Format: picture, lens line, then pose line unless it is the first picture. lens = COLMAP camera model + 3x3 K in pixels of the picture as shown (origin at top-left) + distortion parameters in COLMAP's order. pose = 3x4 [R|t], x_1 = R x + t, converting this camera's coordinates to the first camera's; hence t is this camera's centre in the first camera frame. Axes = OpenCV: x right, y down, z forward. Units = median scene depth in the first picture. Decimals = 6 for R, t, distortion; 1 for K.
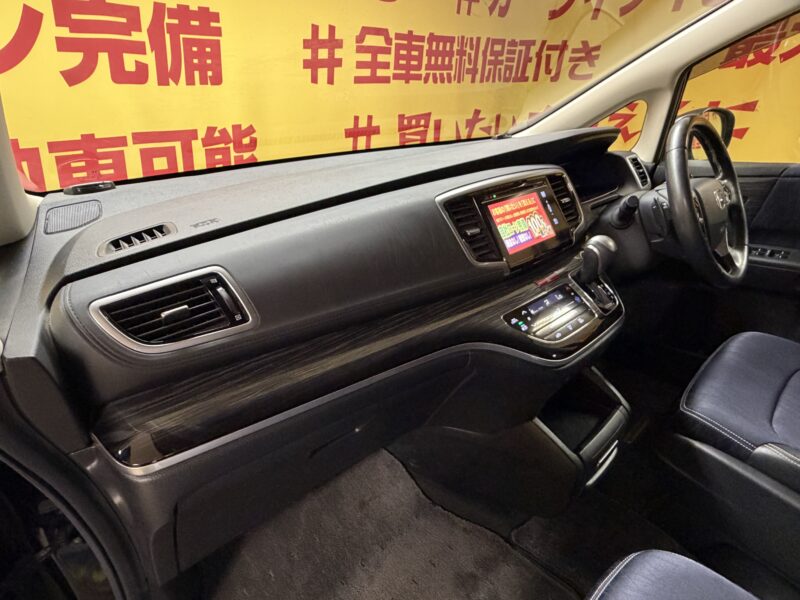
lens RADIAL K [[418.9, 0, 400.3], [0, 418.9, 301.3], [0, 0, 1]] dist [-0.004013, -0.001786]
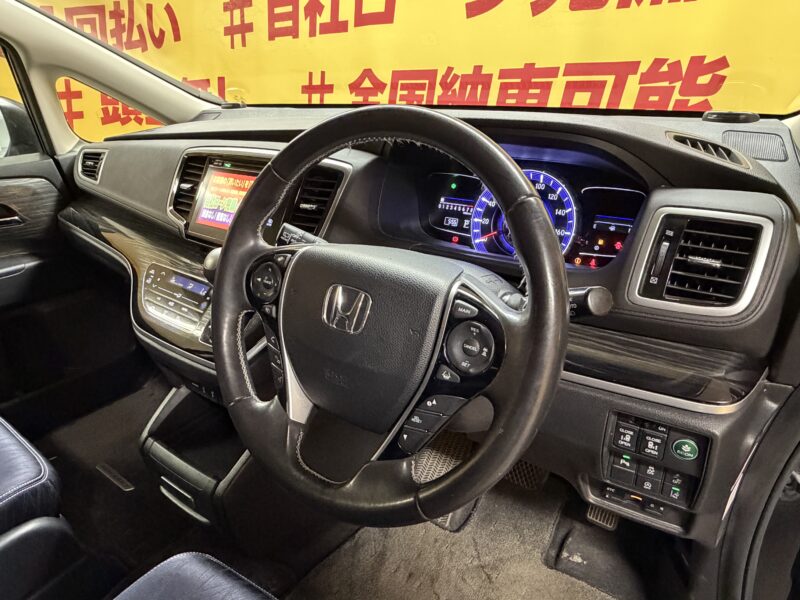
lens RADIAL K [[507.6, 0, 382.1], [0, 507.6, 304.7], [0, 0, 1]] dist [0.009859, -0.004366]
pose [[0.187301, 0.455824, -0.870140, 0.574378], [-0.375147, 0.851866, 0.365499, -0.213030], [0.907845, 0.257971, 0.330556, 0.398374]]
